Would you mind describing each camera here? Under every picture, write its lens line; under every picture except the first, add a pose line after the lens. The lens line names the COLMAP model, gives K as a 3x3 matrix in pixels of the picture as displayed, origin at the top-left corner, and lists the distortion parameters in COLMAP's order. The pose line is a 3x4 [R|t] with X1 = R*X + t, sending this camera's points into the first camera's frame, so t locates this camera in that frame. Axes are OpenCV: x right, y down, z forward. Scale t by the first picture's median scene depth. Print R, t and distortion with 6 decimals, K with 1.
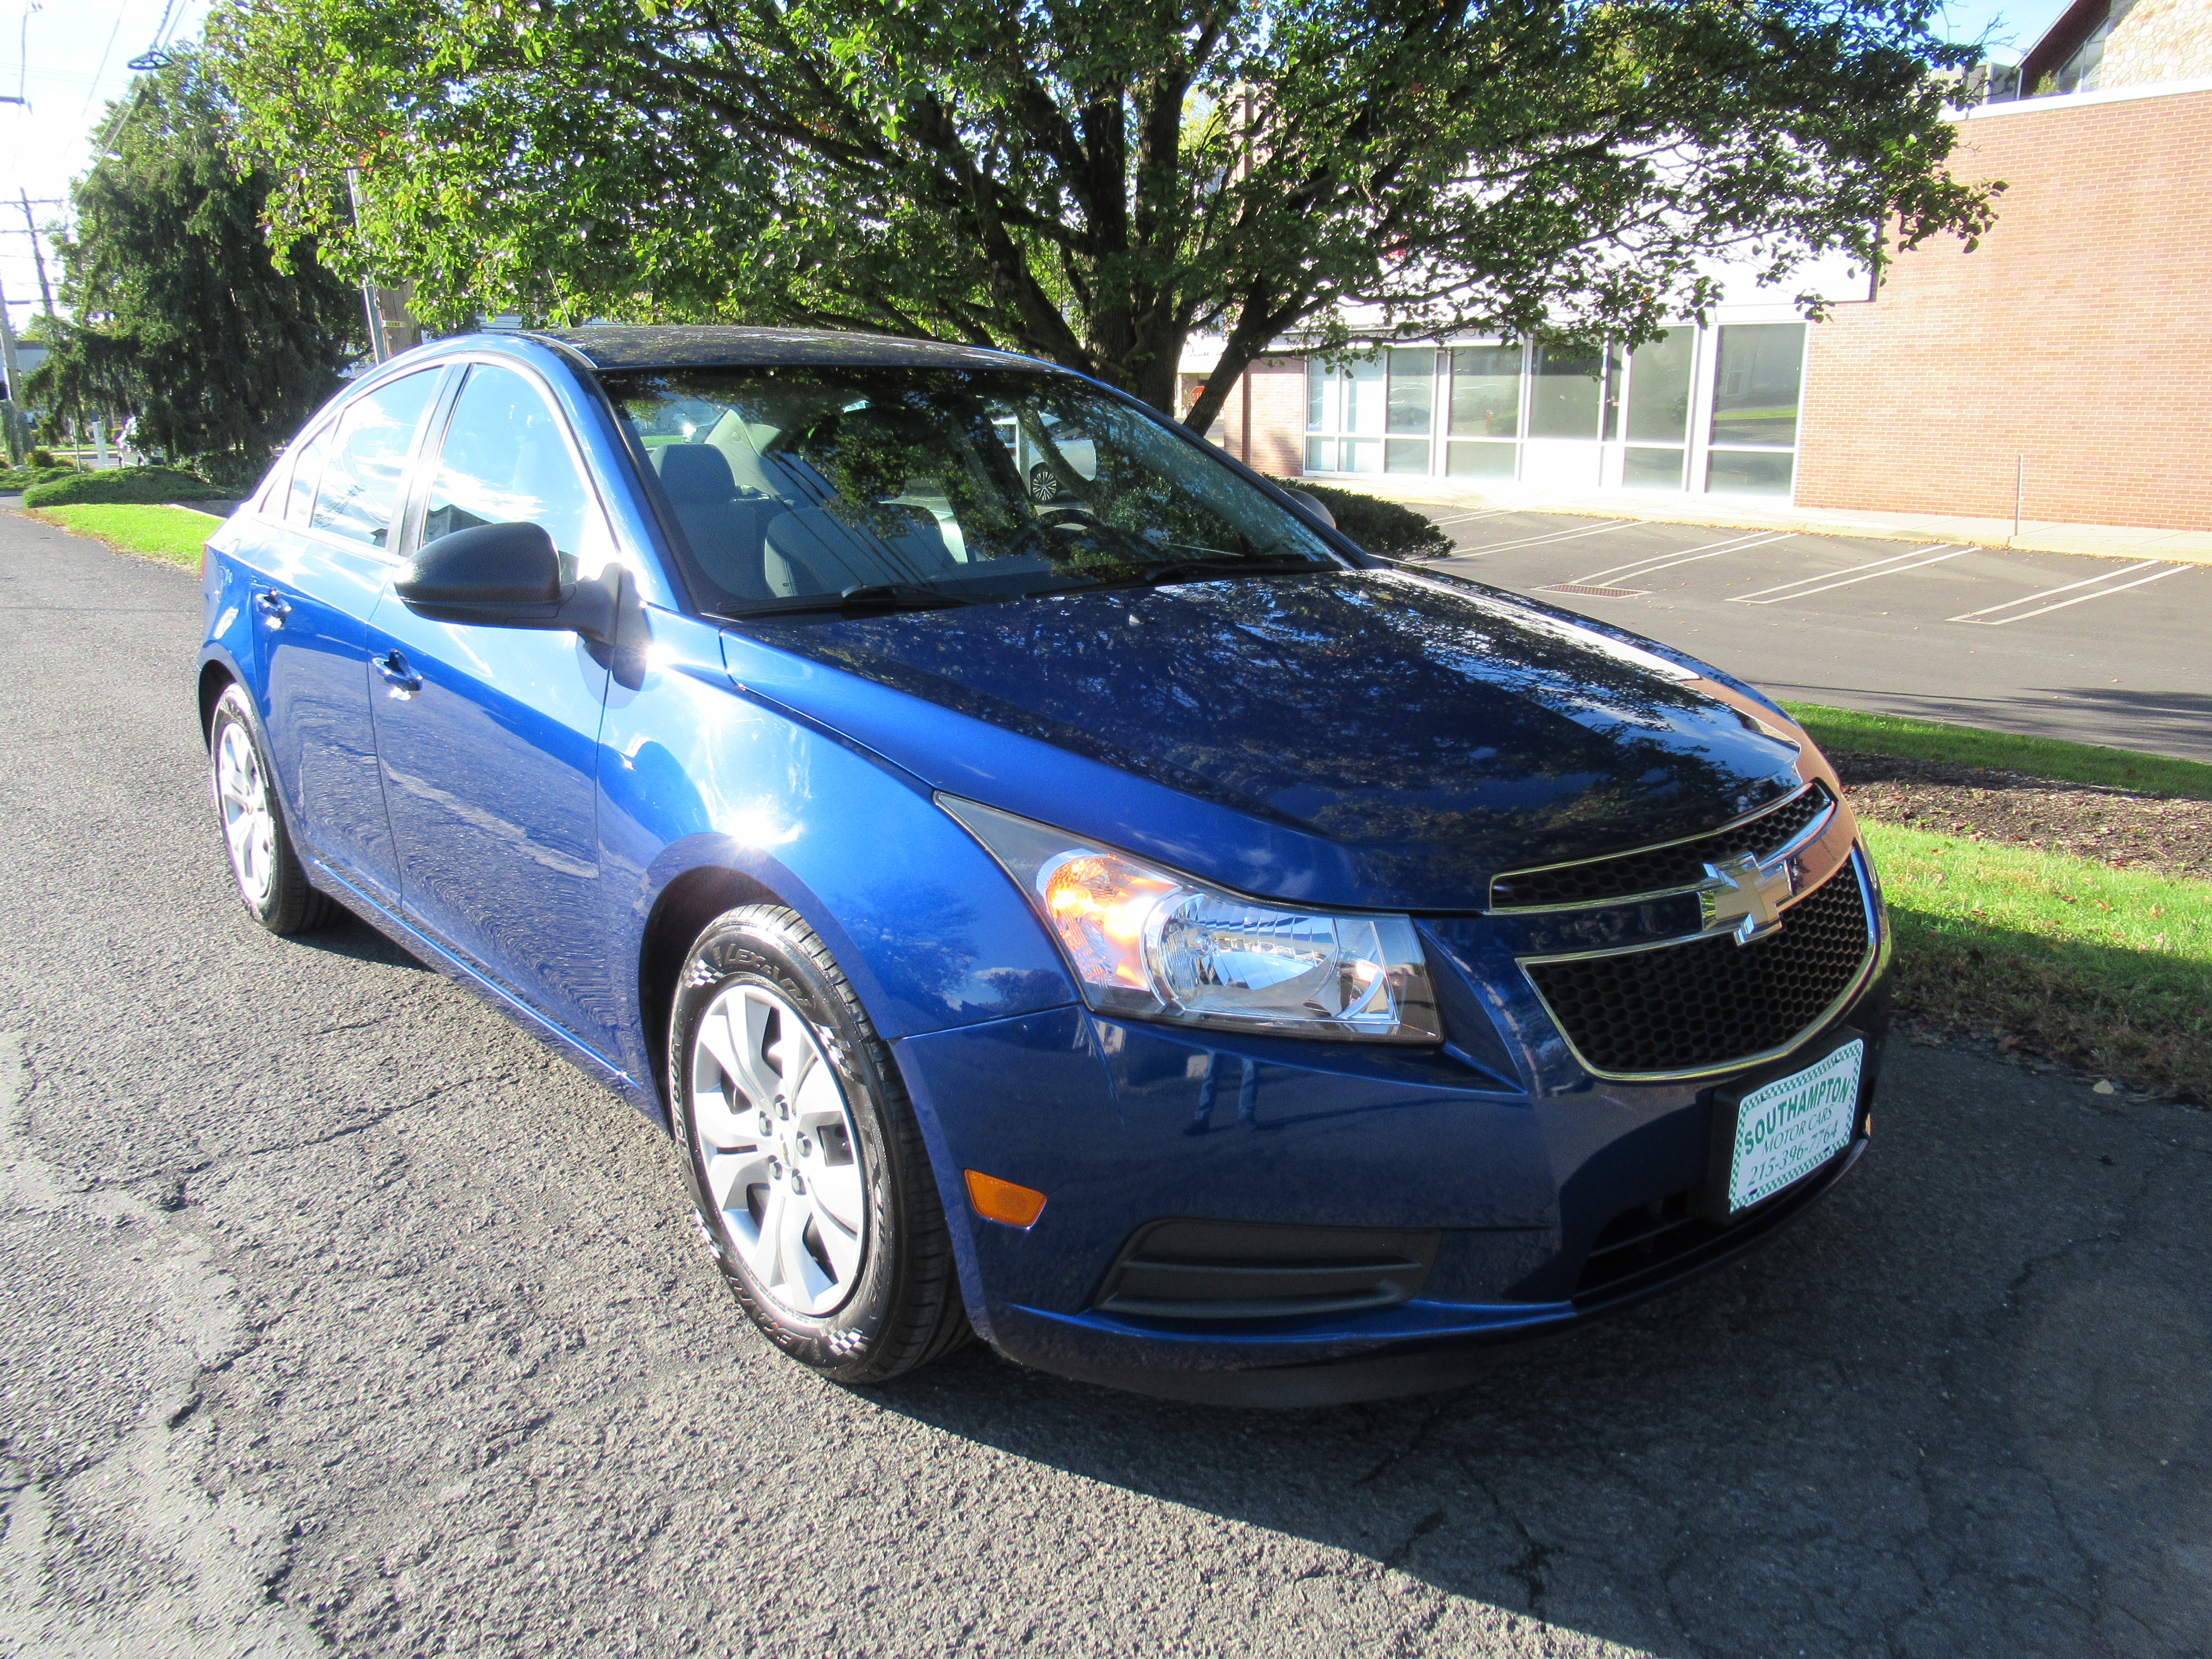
lens RADIAL K [[1674.6, 0, 1106.0], [0, 1674.6, 829.5], [0, 0, 1]] dist [0.012078, 0.010478]
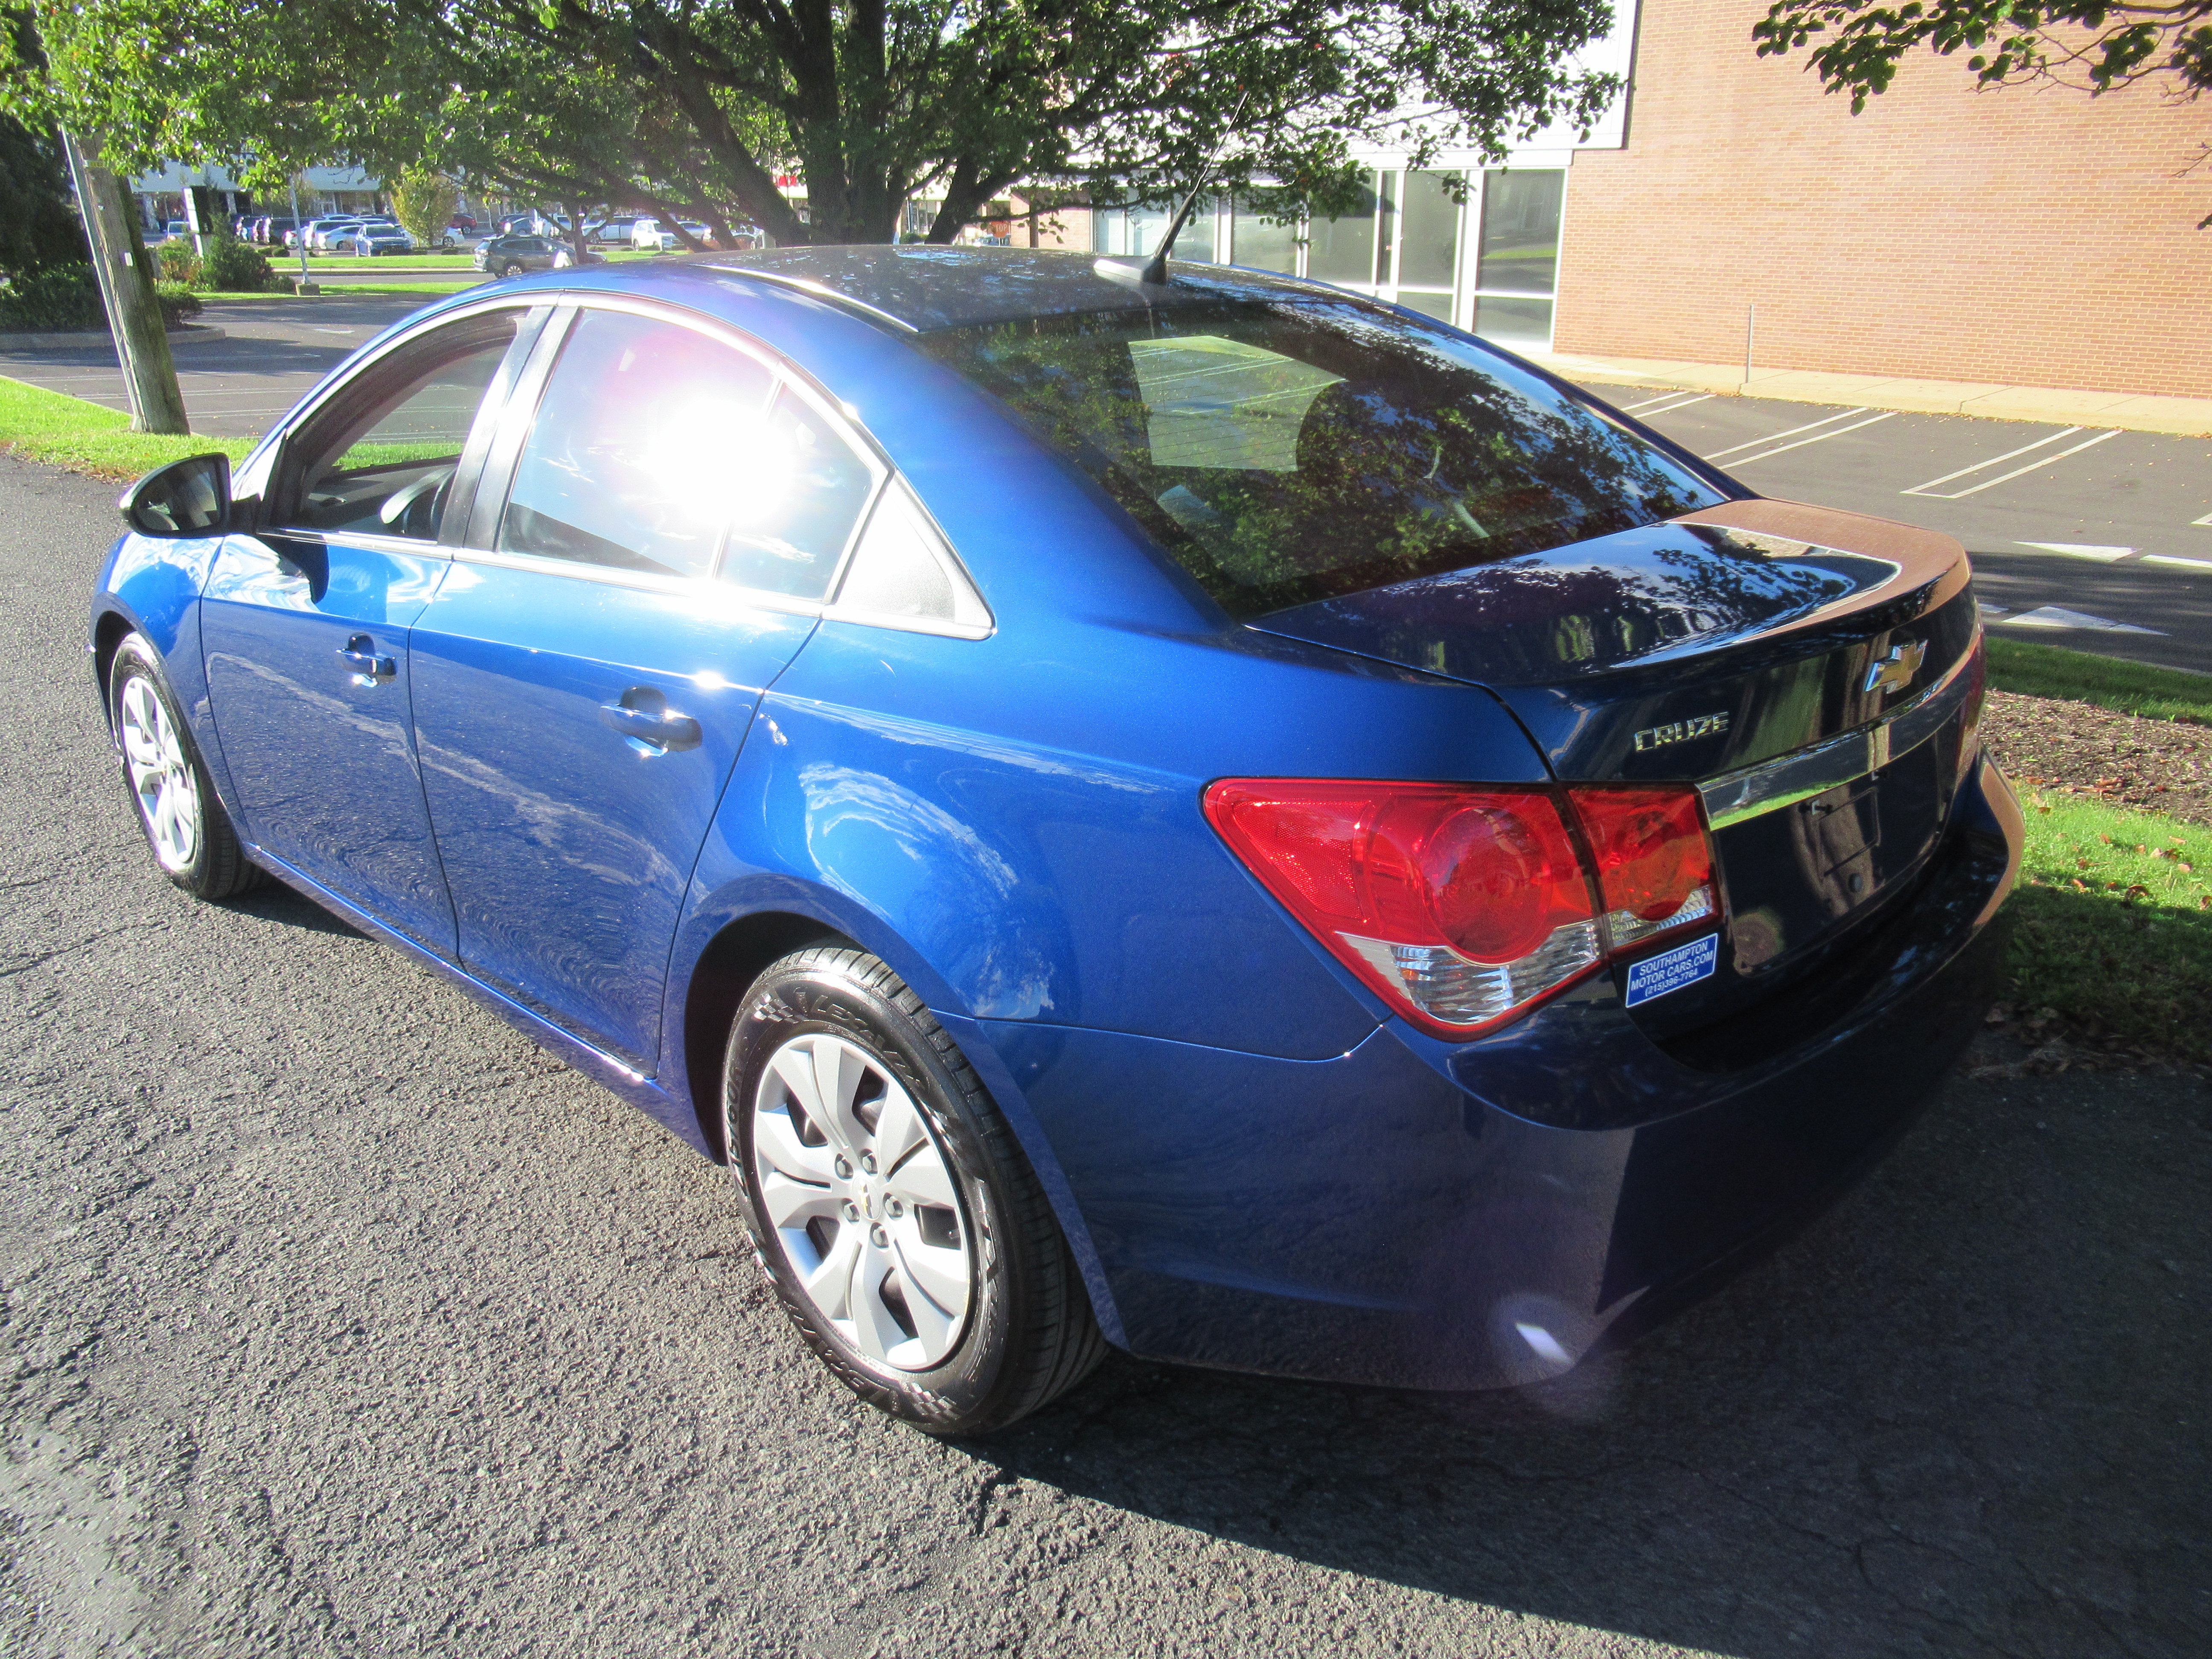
lens RADIAL K [[1668.0, 0, 1107.0], [0, 1668.0, 862.4], [0, 0, 1]] dist [0.009185, 0.009980]
pose [[0.995441, -0.026273, 0.091691, 0.261616], [0.015463, 0.993050, 0.116670, -0.028711], [-0.094119, -0.114720, 0.988929, -0.284731]]
